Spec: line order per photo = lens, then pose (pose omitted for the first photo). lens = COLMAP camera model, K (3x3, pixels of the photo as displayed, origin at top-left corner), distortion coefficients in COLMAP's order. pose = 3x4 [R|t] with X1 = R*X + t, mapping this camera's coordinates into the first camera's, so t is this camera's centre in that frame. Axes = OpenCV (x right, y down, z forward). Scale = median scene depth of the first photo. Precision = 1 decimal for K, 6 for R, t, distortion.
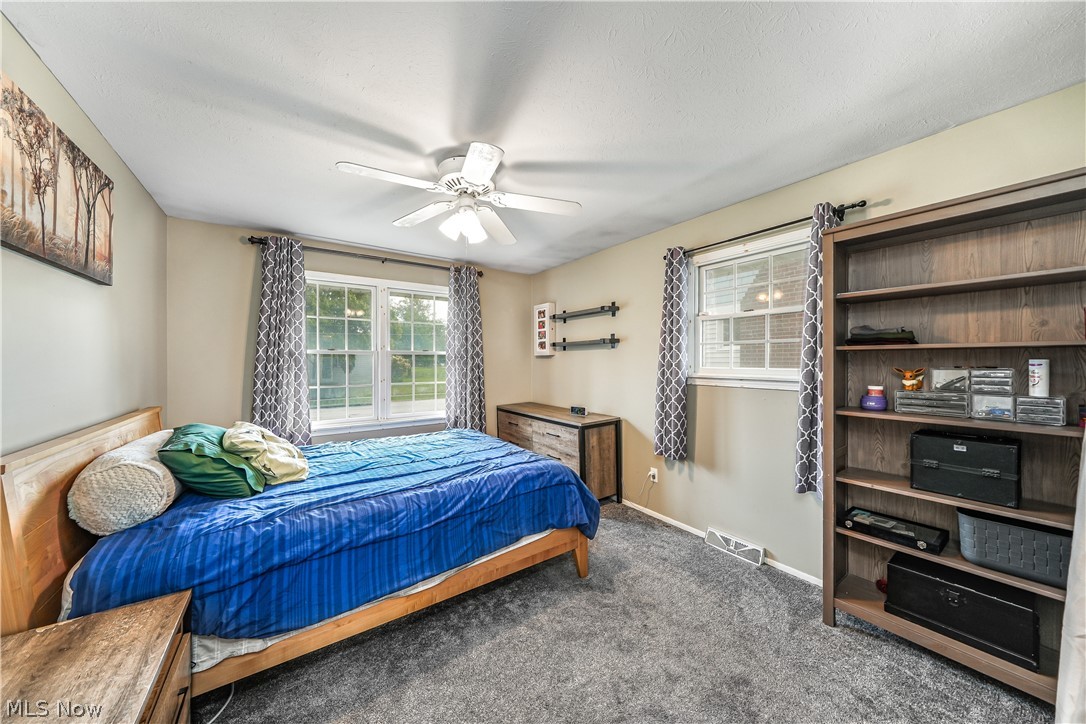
lens RADIAL K [[367.8, 0, 541.3], [0, 367.8, 363.1], [0, 0, 1]] dist [0.001647, -0.000016]
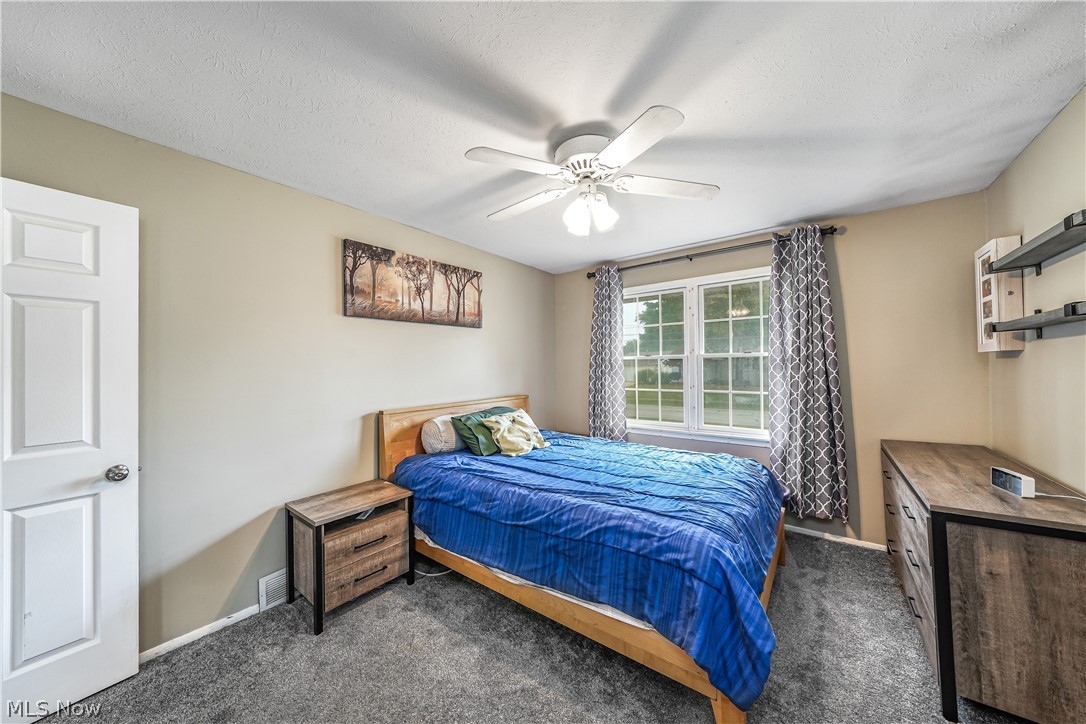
lens RADIAL K [[367.8, 0, 539.1], [0, 367.8, 363.3], [0, 0, 1]] dist [0.001647, -0.000016]
pose [[0.293647, -0.009583, -0.955866, 0.656984], [0.006386, 0.999947, -0.008063, -0.011826], [0.955893, -0.003736, 0.293692, 0.677464]]
